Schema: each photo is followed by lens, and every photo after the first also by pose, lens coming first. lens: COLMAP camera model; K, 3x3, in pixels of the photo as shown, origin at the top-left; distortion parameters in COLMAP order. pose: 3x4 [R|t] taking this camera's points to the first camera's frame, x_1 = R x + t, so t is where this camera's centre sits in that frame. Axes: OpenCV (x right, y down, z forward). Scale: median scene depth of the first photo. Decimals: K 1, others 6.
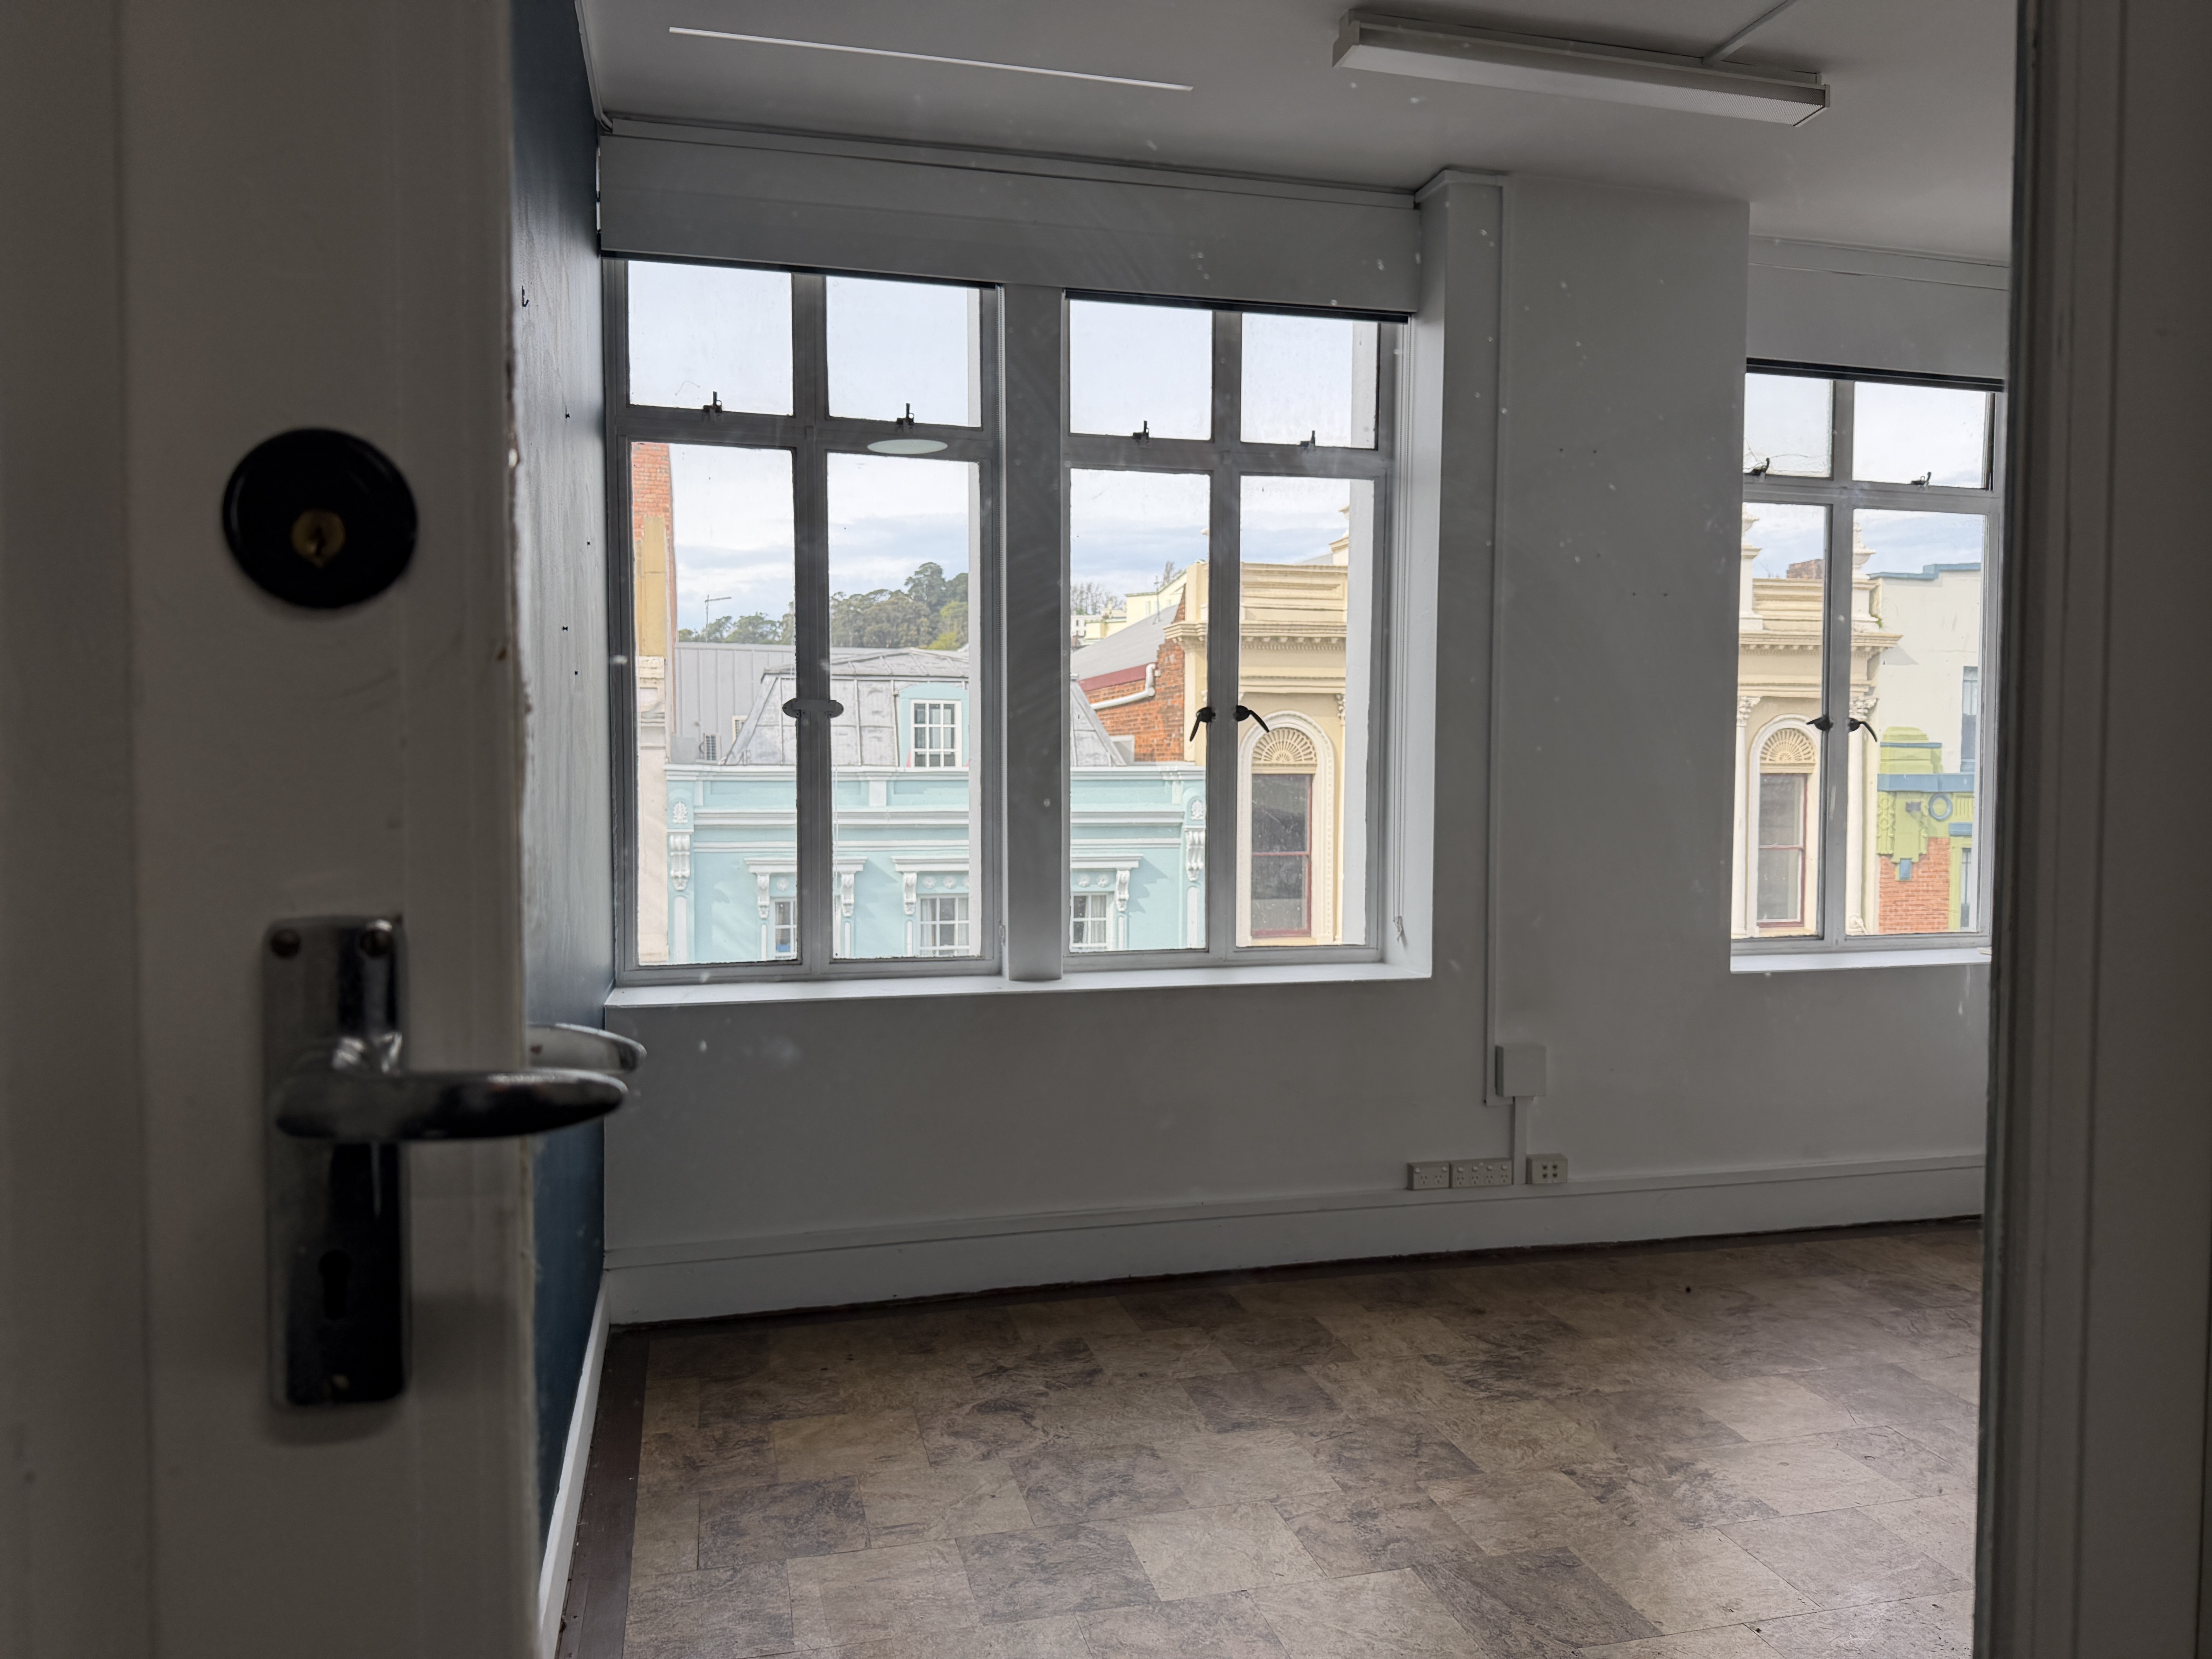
lens RADIAL K [[1570.0, 0, 1083.3], [0, 1570.0, 822.6], [0, 0, 1]] dist [0.013049, -0.014025]
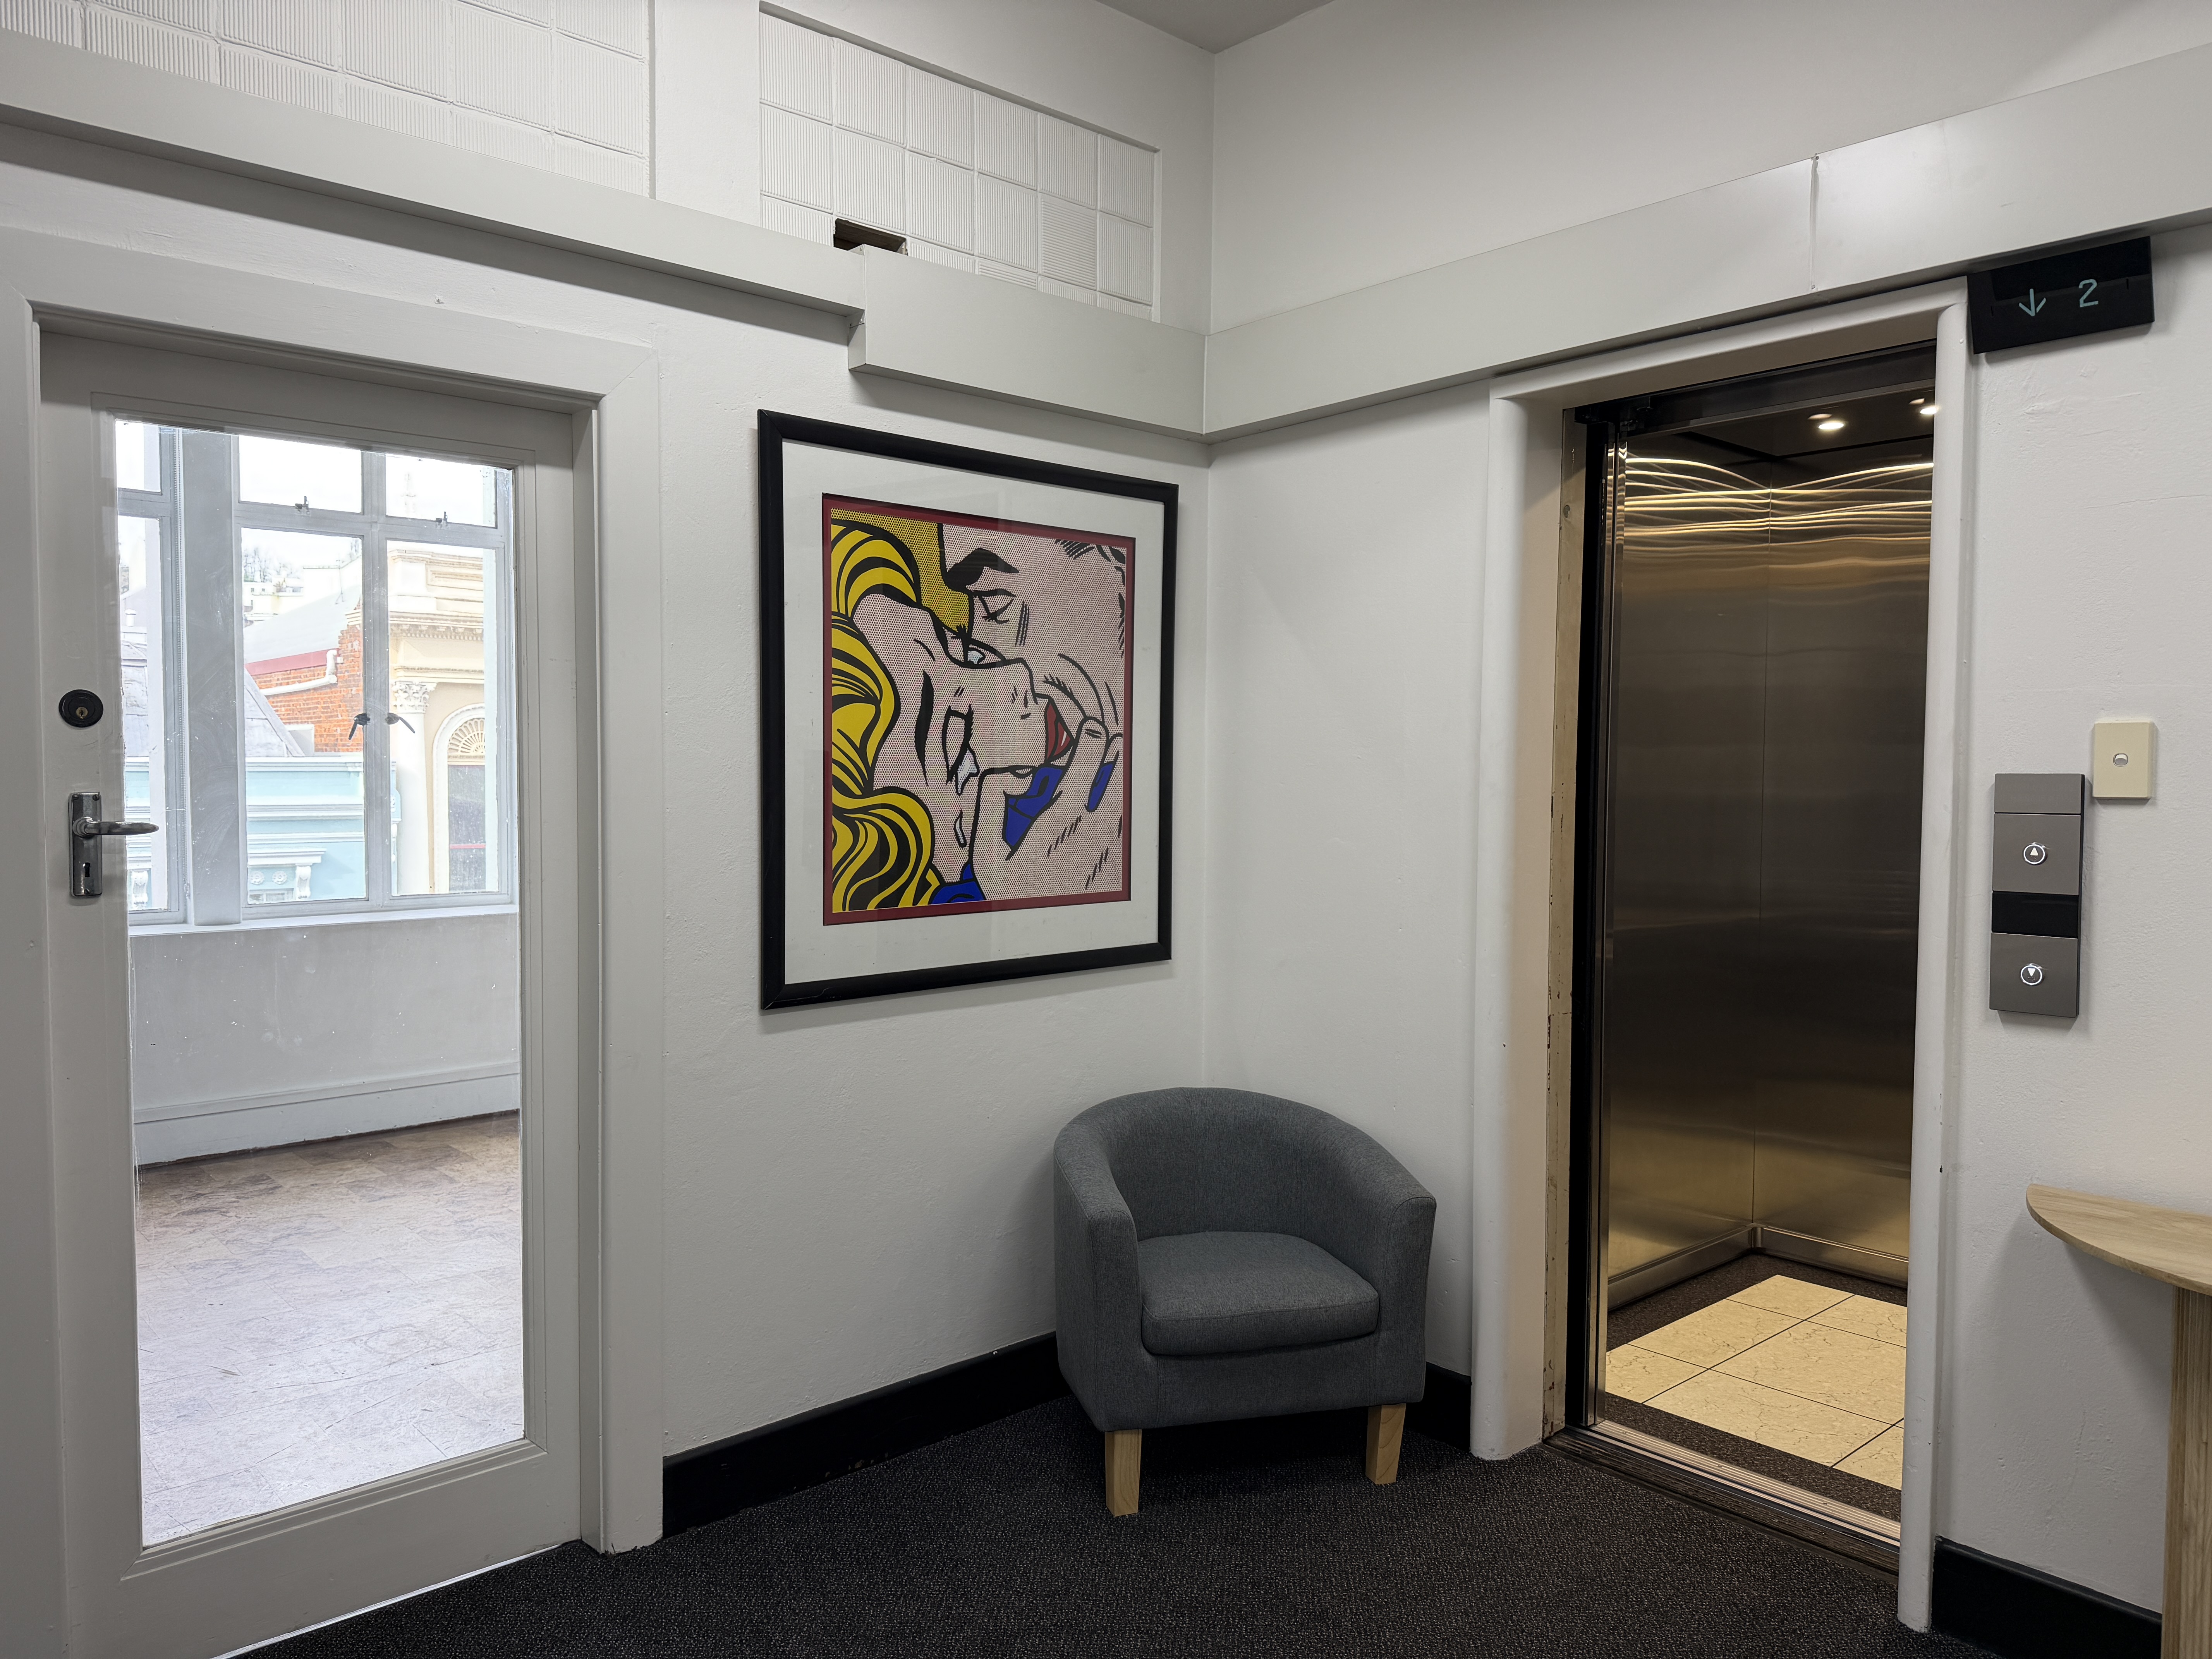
lens RADIAL K [[1570.0, 0, 1096.7], [0, 1570.0, 839.7], [0, 0, 1]] dist [0.013049, -0.014025]
pose [[0.881628, -0.018525, 0.471581, -0.003065], [0.011394, 0.999774, 0.017973, 0.016161], [-0.471807, -0.010472, 0.881640, -0.483401]]
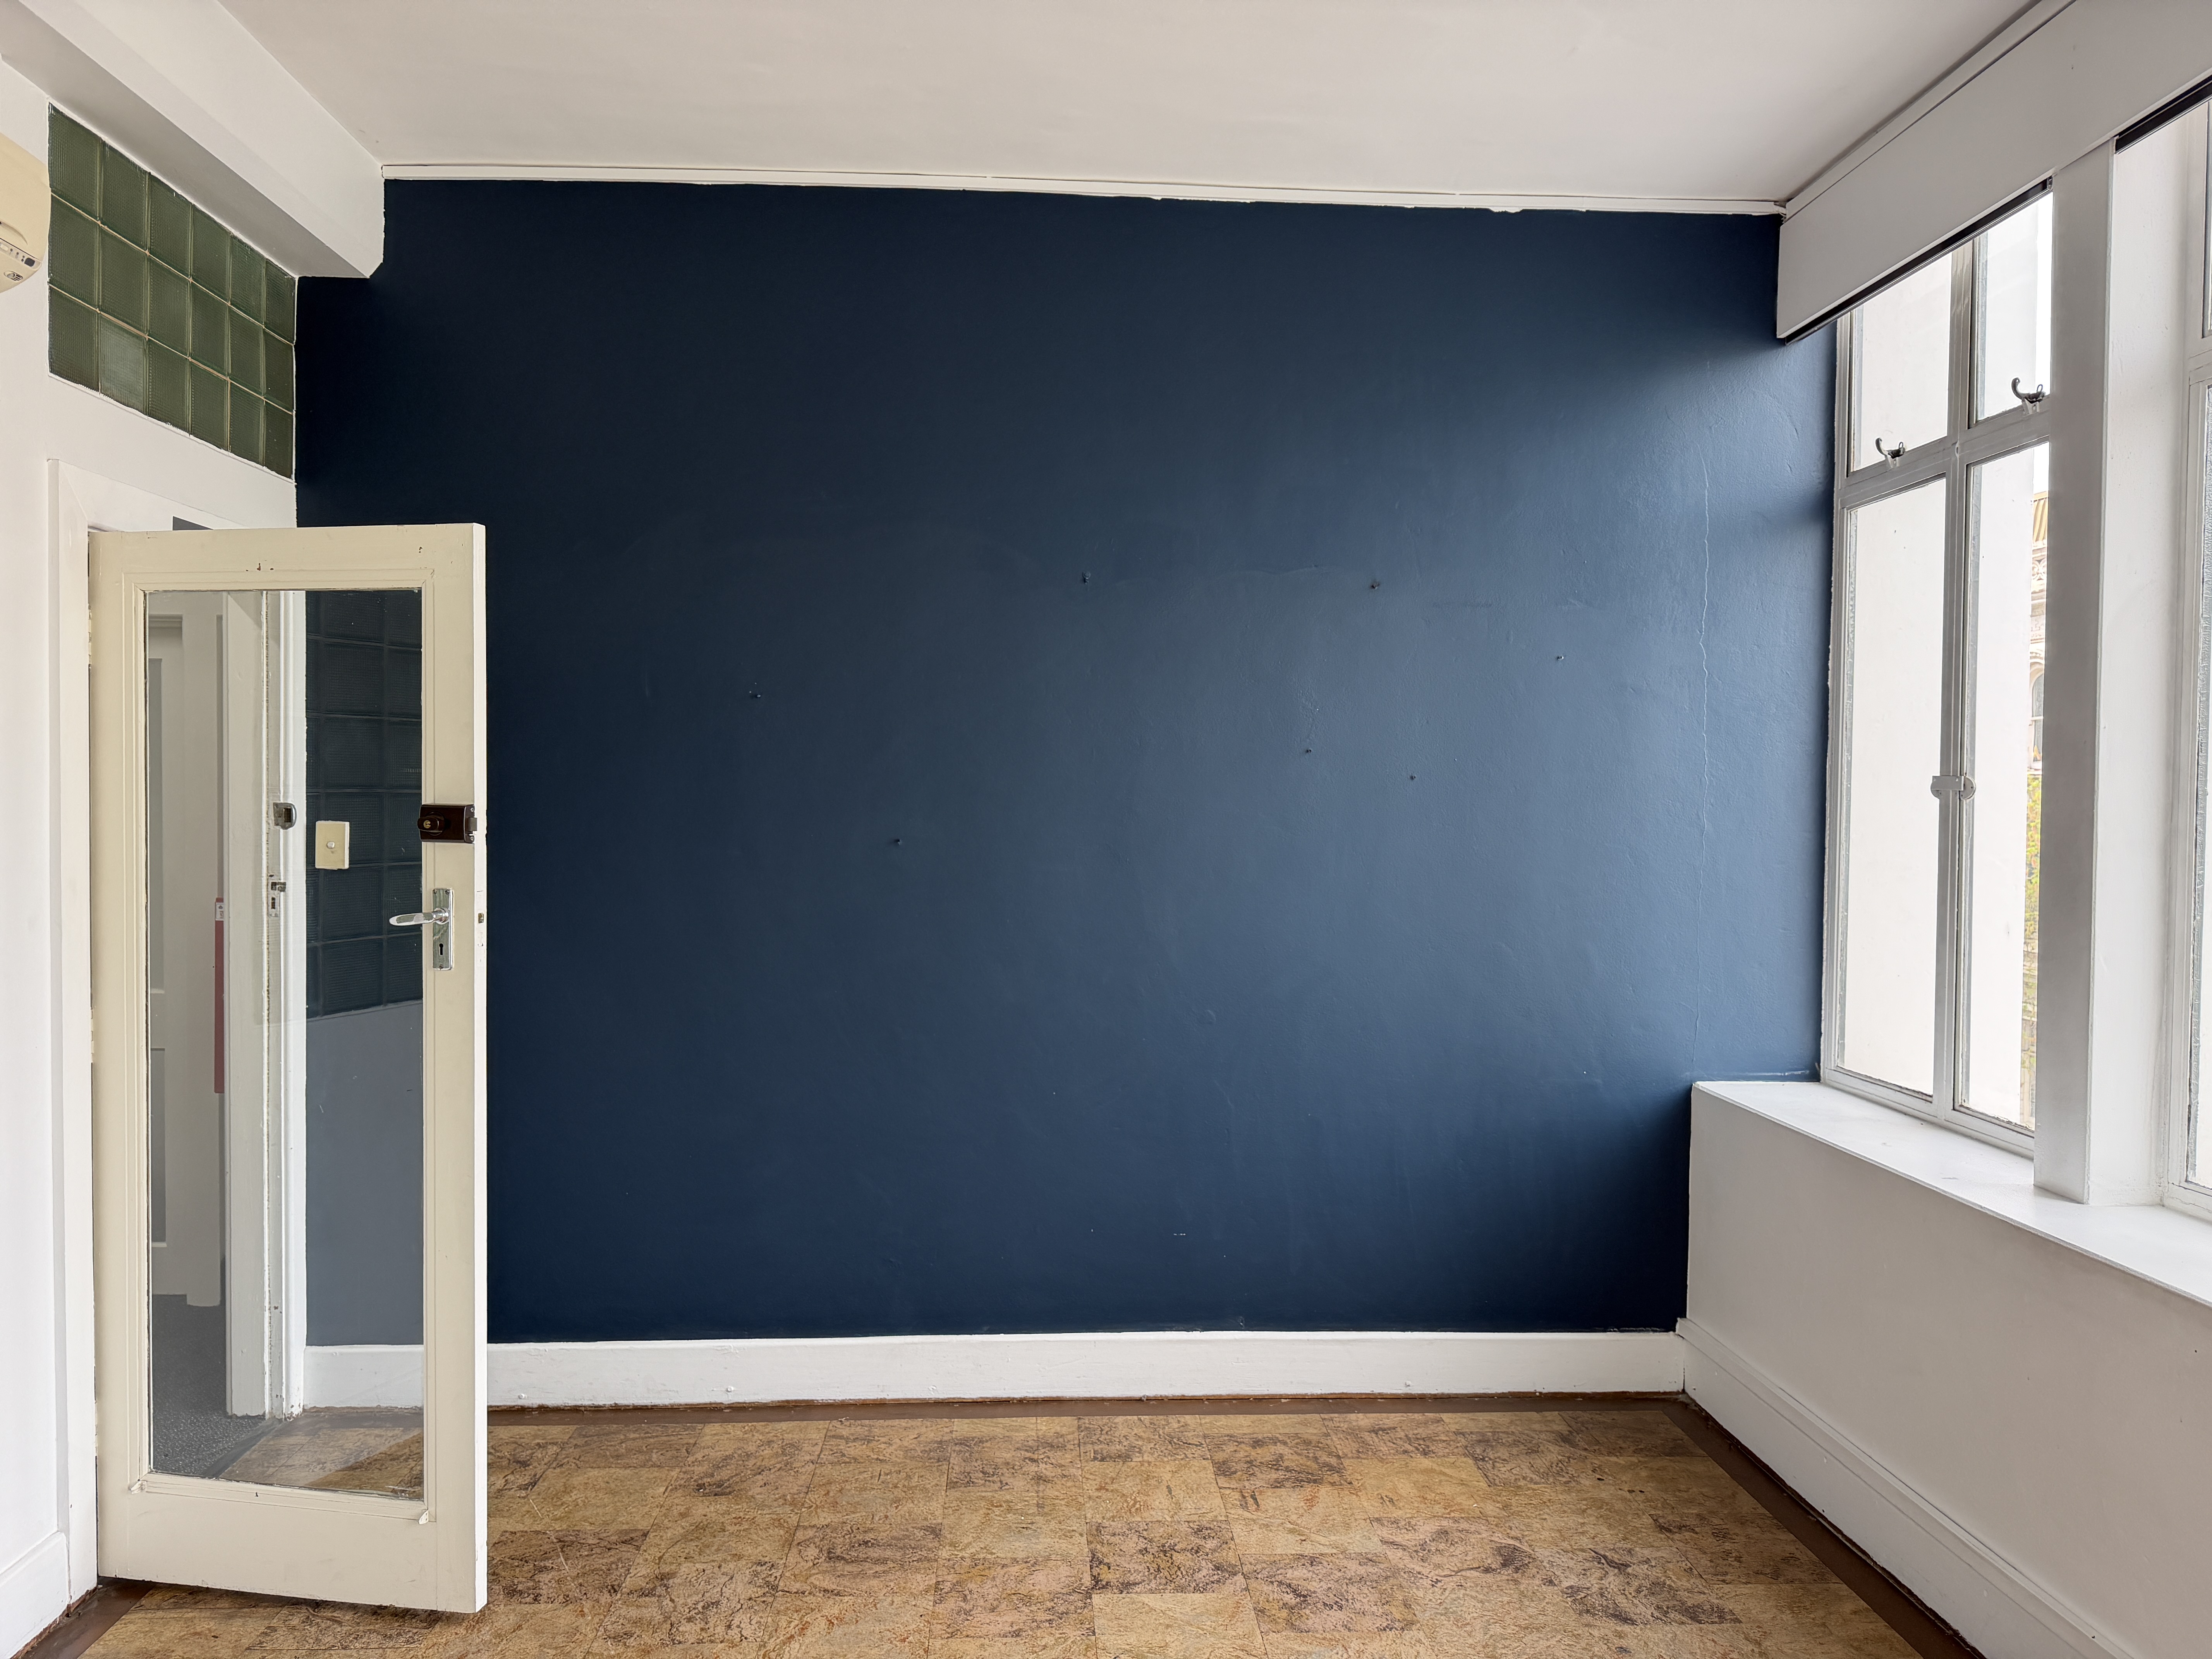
lens RADIAL K [[1570.0, 0, 1111.2], [0, 1570.0, 816.1], [0, 0, 1]] dist [0.013049, -0.014025]
pose [[-0.185108, 0.012186, -0.982643, 0.687890], [-0.041408, 0.998938, 0.020189, -0.056140], [0.981845, 0.044427, -0.184407, 0.707040]]
